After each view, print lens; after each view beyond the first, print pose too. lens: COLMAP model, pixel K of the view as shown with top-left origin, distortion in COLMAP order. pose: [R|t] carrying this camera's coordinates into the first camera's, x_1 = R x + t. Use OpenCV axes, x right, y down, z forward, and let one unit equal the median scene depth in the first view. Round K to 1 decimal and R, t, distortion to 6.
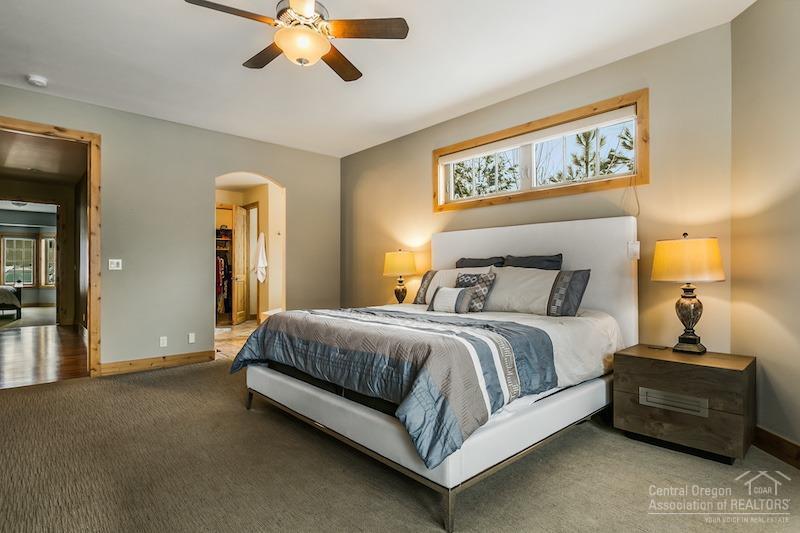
lens RADIAL K [[417.7, 0, 402.9], [0, 417.7, 262.3], [0, 0, 1]] dist [0.000541, 0.000168]
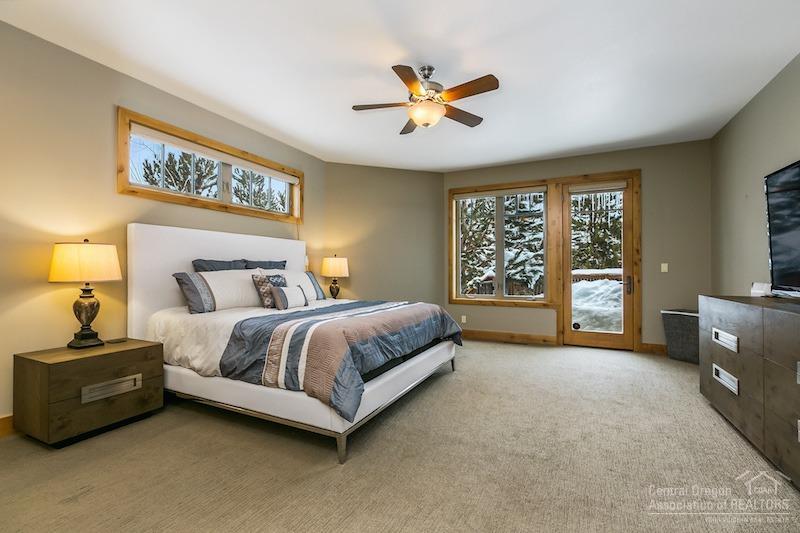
lens RADIAL K [[353.9, 0, 401.8], [0, 353.9, 270.4], [0, 0, 1]] dist [-0.000617, -0.000136]
pose [[-0.348952, 0.001707, 0.937139, -0.530106], [-0.013817, 0.999880, -0.006966, 0.008416], [-0.937039, -0.015379, -0.348887, 0.597783]]
